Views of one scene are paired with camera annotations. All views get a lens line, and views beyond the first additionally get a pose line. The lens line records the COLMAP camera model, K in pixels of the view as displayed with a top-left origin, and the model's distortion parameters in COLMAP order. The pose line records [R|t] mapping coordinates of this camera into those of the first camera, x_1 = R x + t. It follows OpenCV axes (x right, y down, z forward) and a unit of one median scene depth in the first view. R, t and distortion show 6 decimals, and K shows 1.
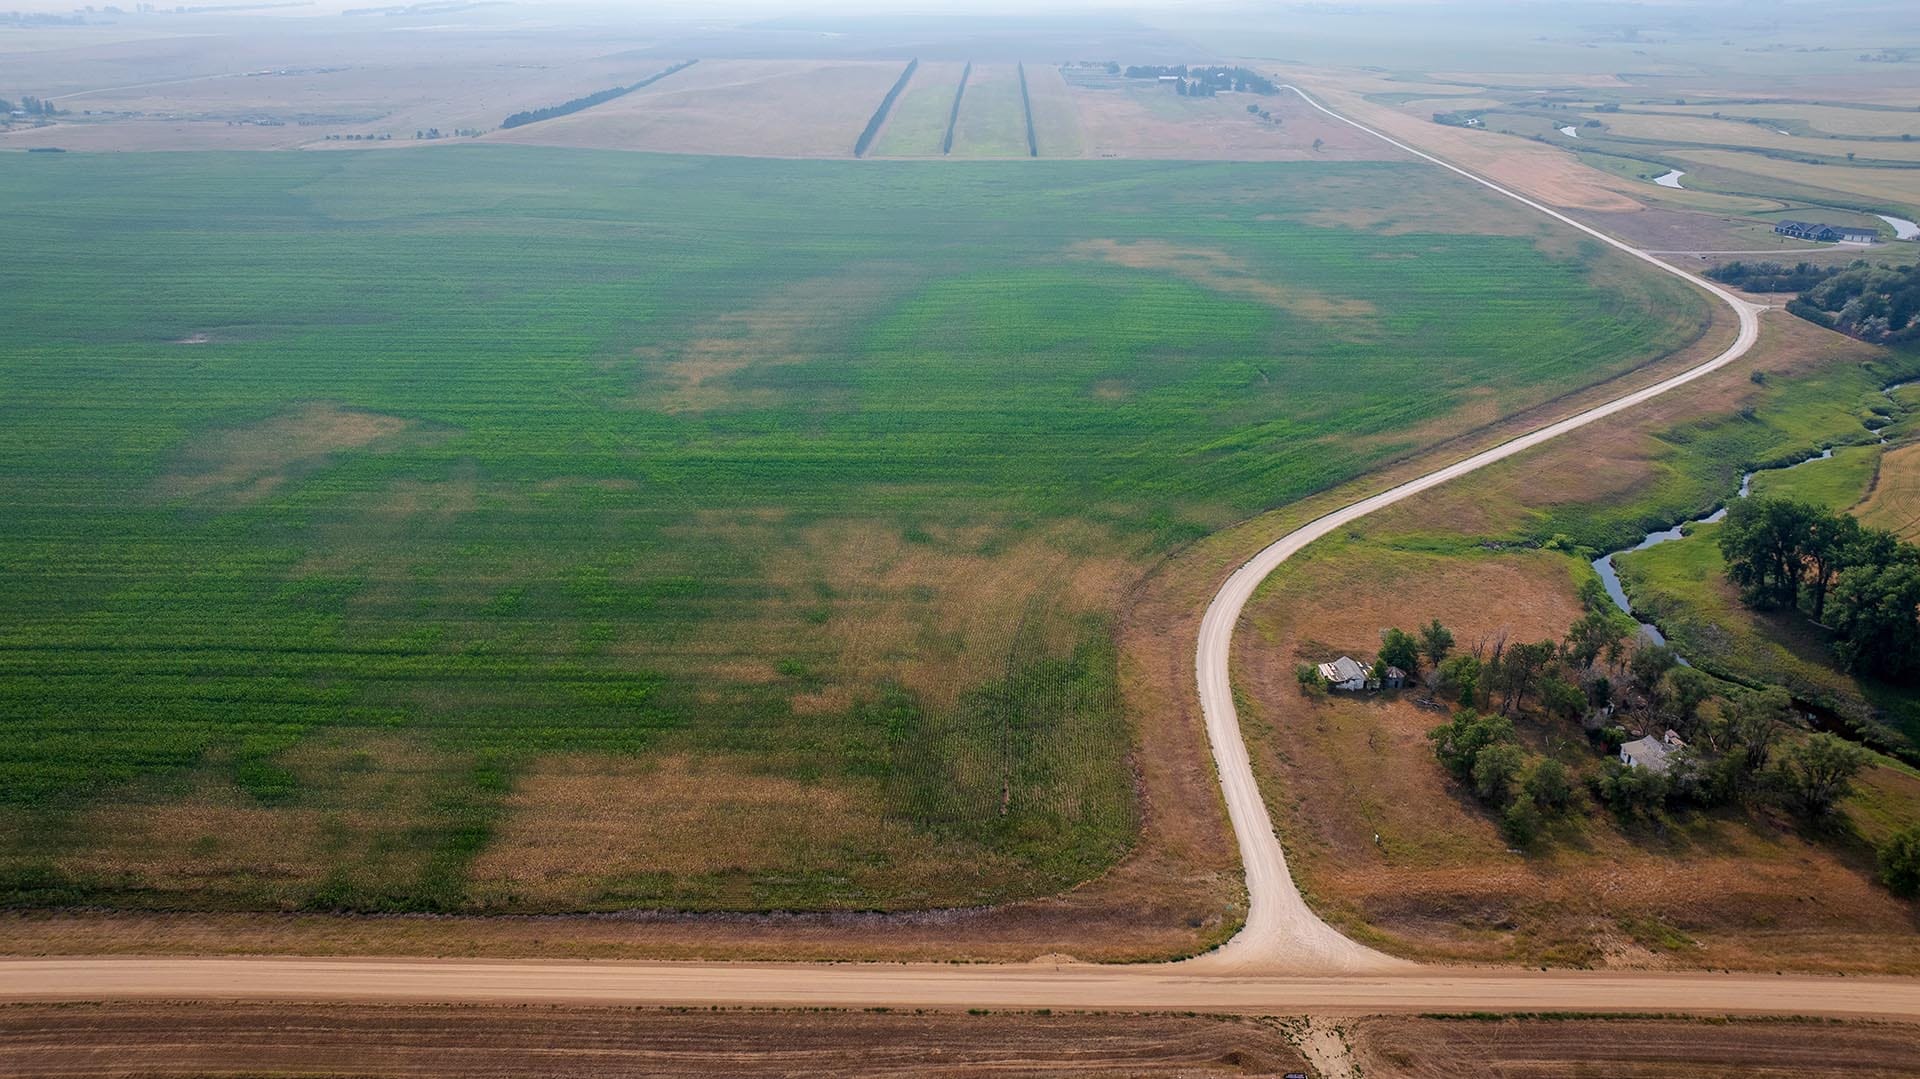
lens RADIAL K [[1334.8, 0, 979.3], [0, 1334.8, 552.4], [0, 0, 1]] dist [-0.041407, 0.045190]
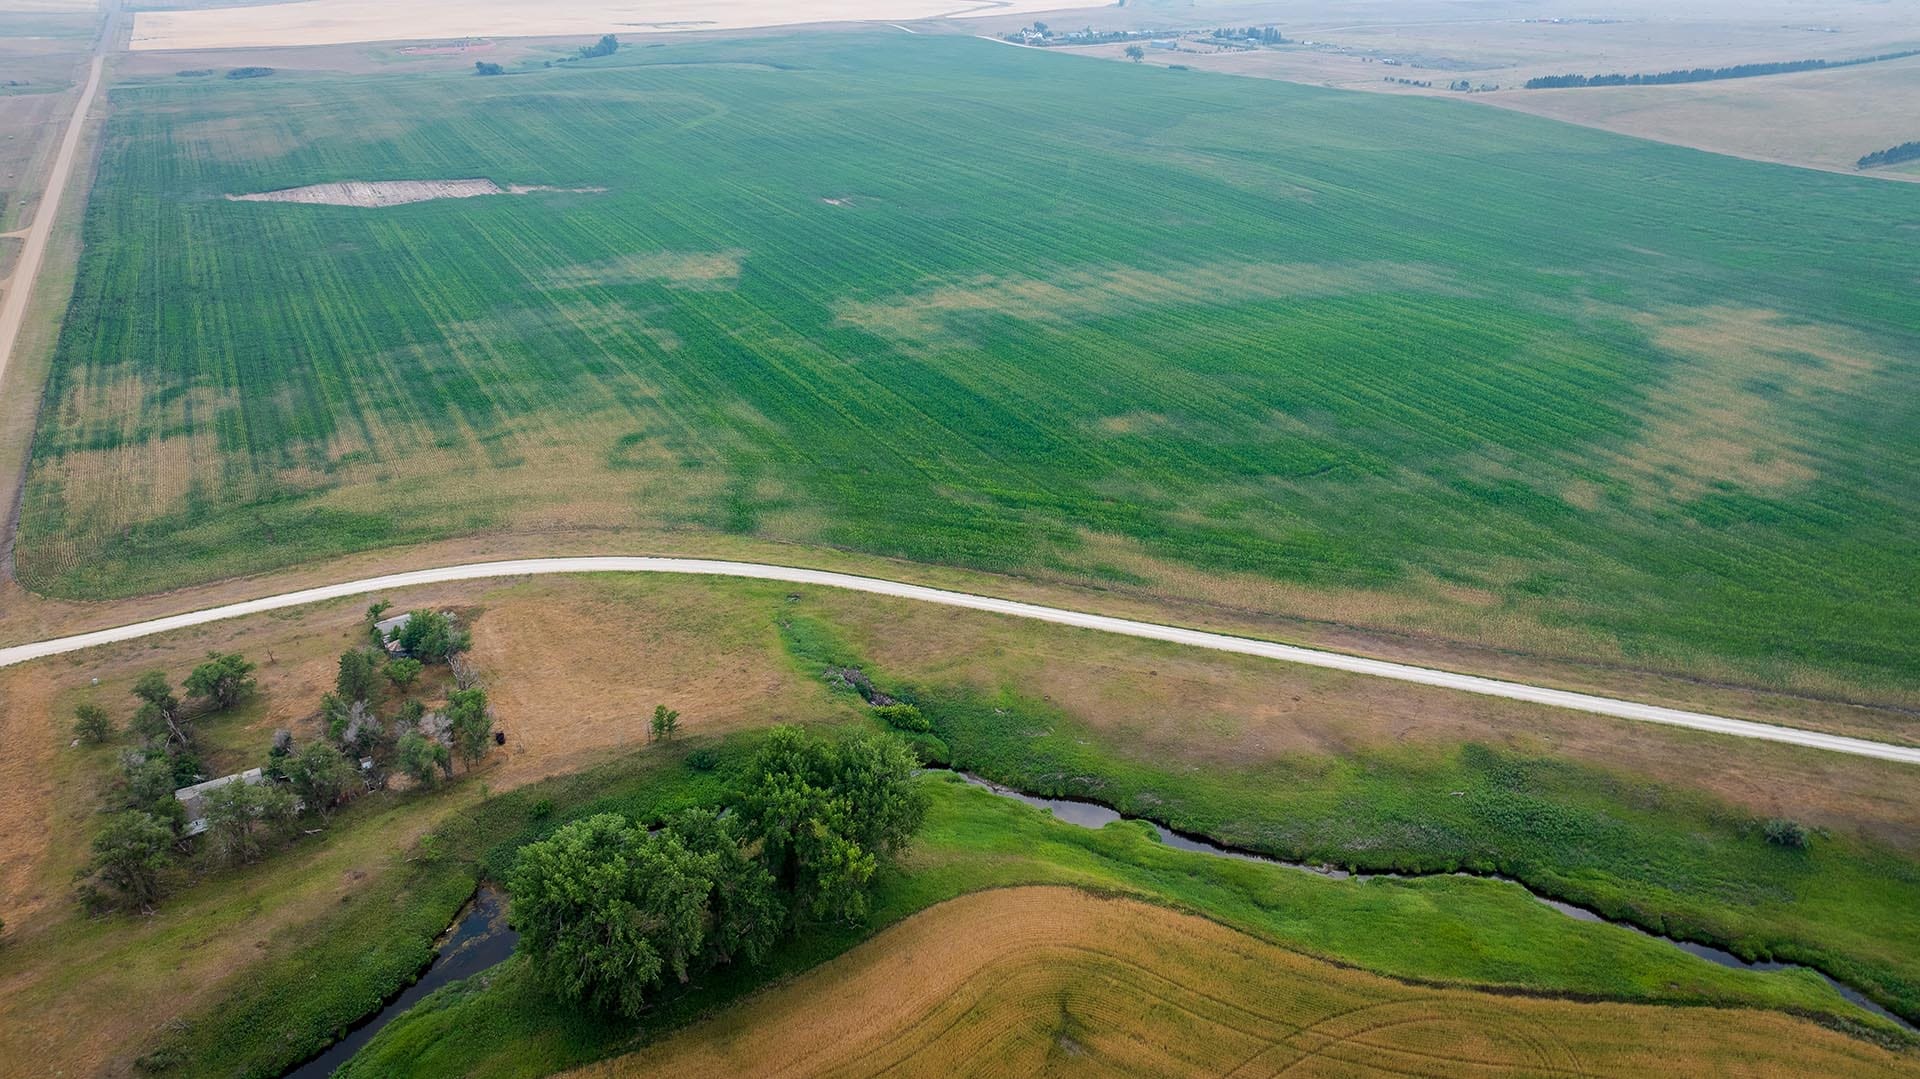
lens RADIAL K [[1334.8, 0, 960.4], [0, 1334.8, 539.1], [0, 0, 1]] dist [-0.041407, 0.045190]
pose [[0.488394, 0.362394, -0.793815, 1.002743], [-0.341597, 0.916489, 0.208230, -0.260309], [0.802984, 0.169466, 0.571401, 0.599525]]
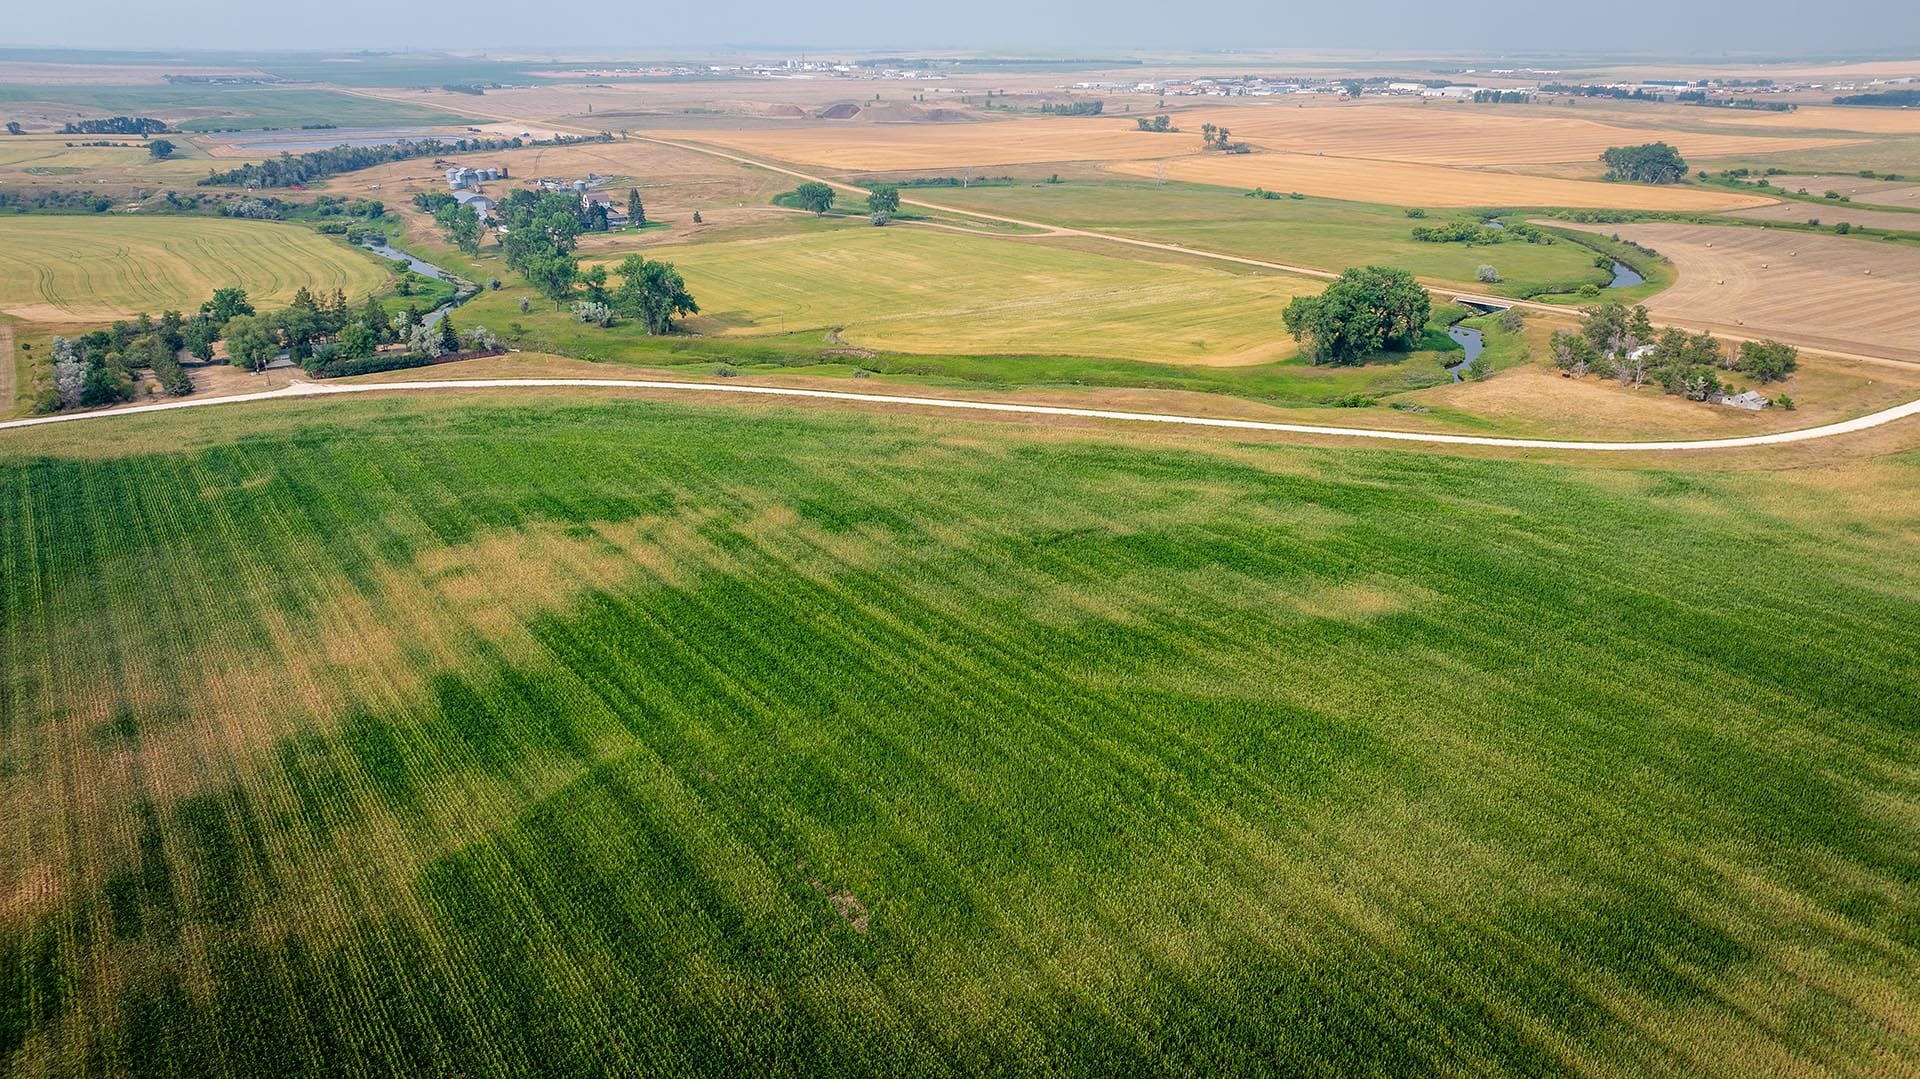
lens RADIAL K [[1334.8, 0, 948.9], [0, 1334.8, 540.7], [0, 0, 1]] dist [-0.041407, 0.045190]
pose [[-0.568127, -0.287621, 0.771042, -0.287445], [0.329975, 0.778700, 0.533613, -0.644533], [-0.753889, 0.557584, -0.347493, 1.746208]]
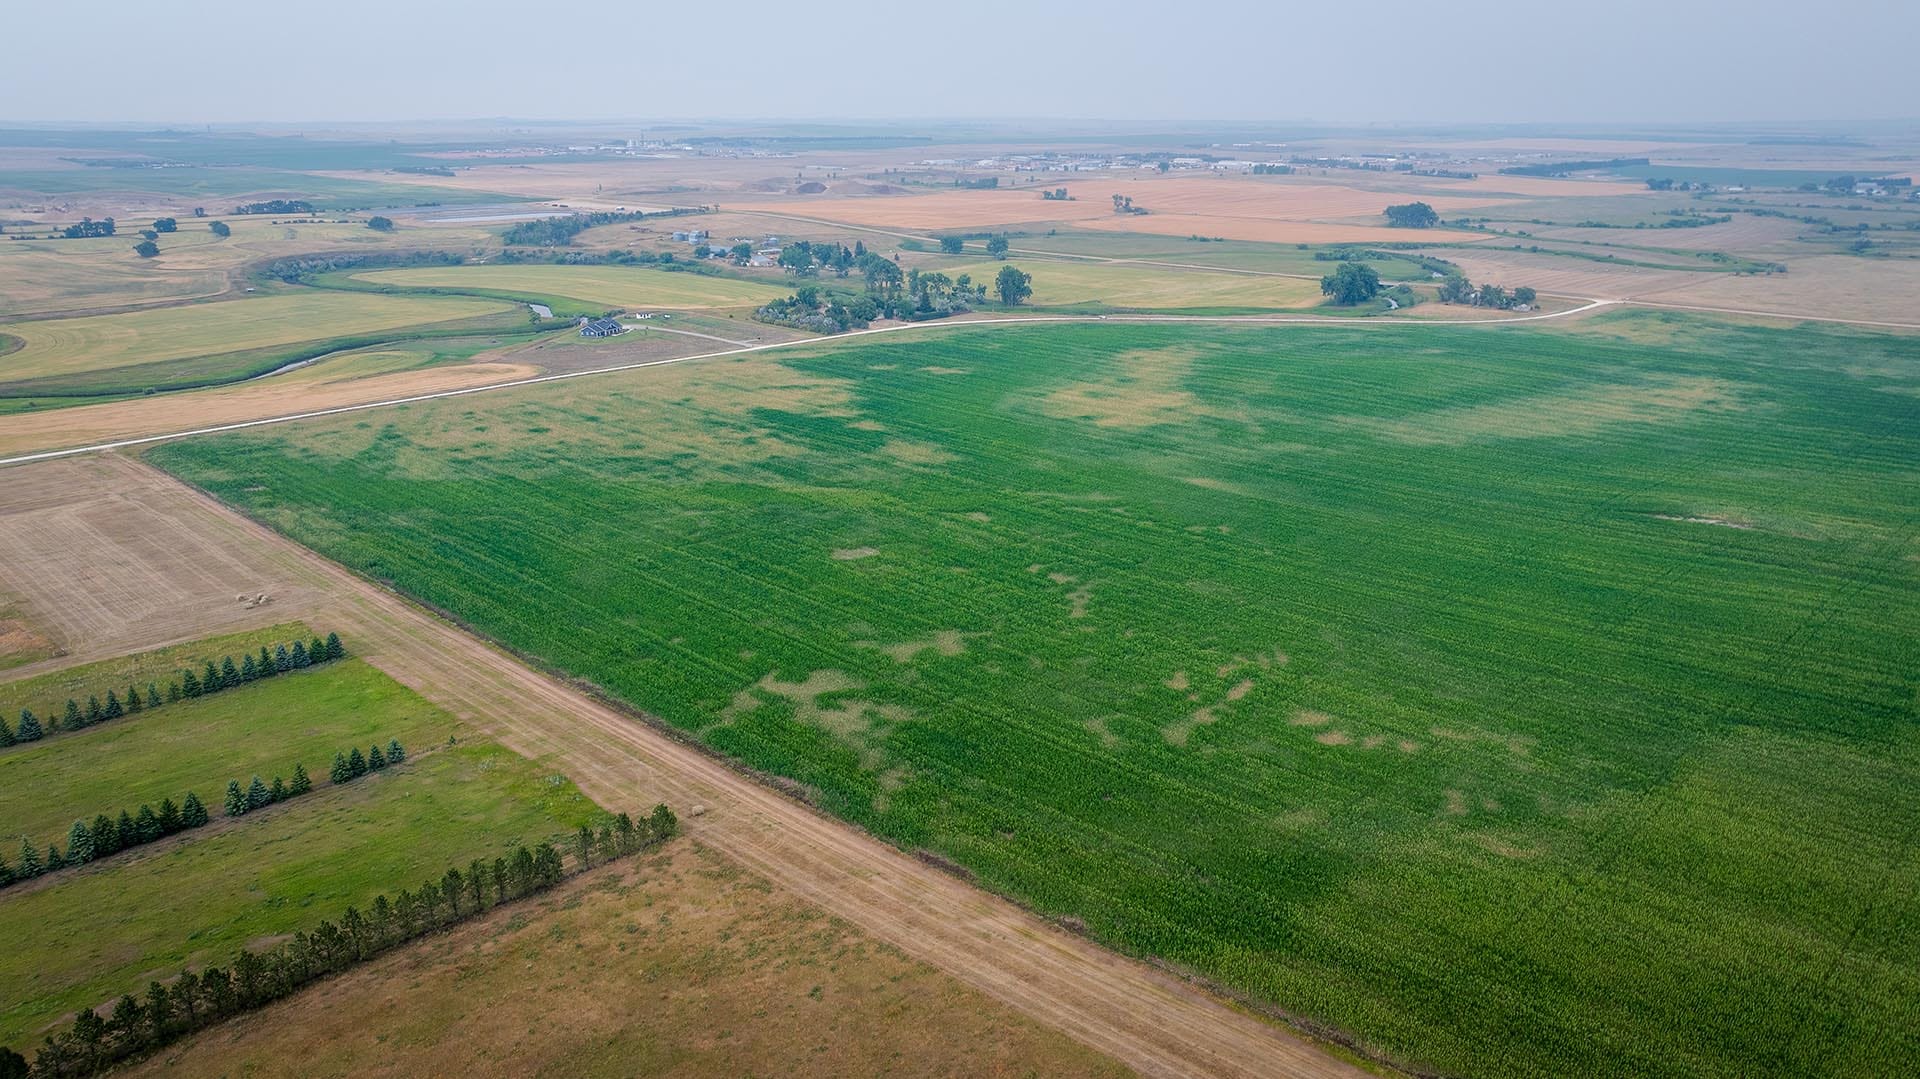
lens RADIAL K [[1334.8, 0, 967.0], [0, 1334.8, 524.6], [0, 0, 1]] dist [-0.041407, 0.045190]
pose [[-0.726029, -0.201239, 0.657560, -0.825563], [0.276728, 0.789880, 0.547276, -1.368696], [-0.629526, 0.579303, -0.517788, 3.162211]]
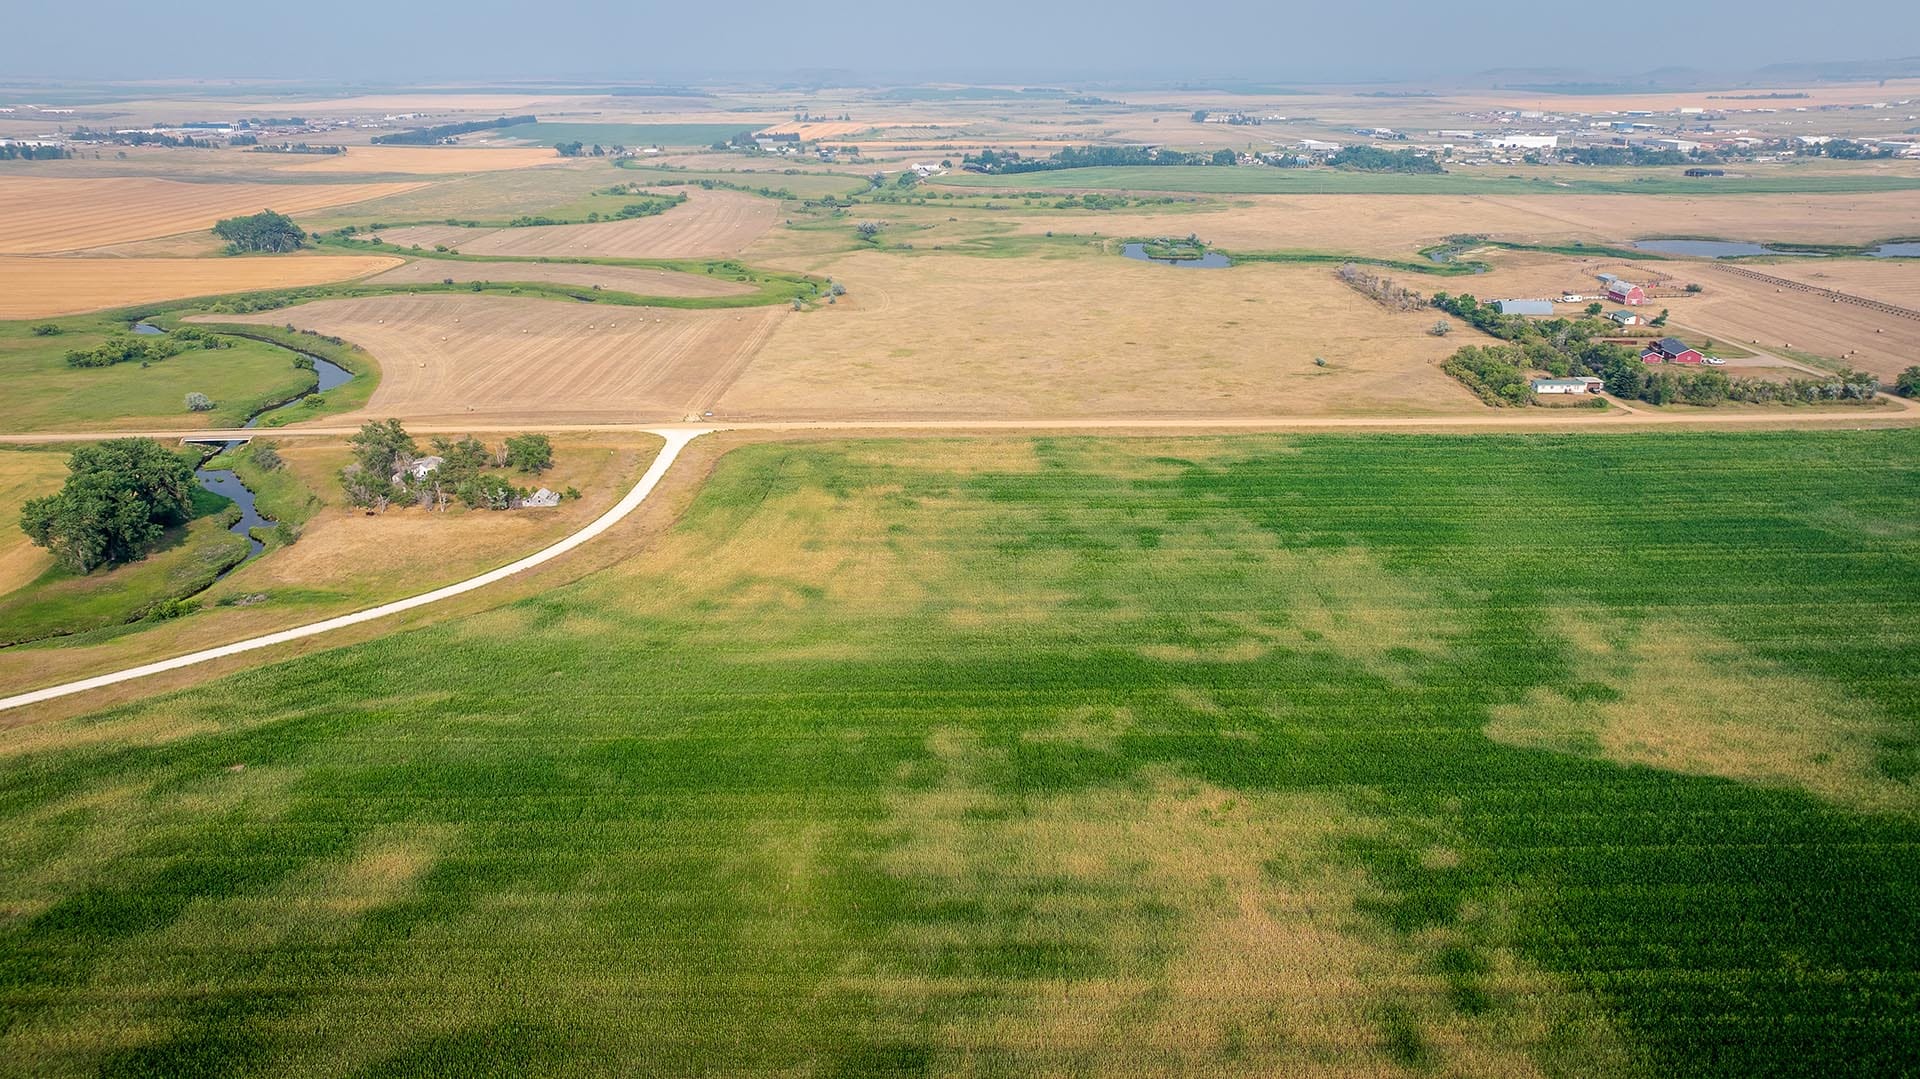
lens RADIAL K [[1369.4, 0, 954.4], [0, 1369.4, 539.6], [0, 0, 1]] dist [-0.040705, 0.039026]
pose [[-0.999966, 0.005960, -0.005759, -0.148988], [0.000464, 0.734045, 0.679101, -0.743886], [0.008275, 0.679075, -0.734022, 1.735696]]
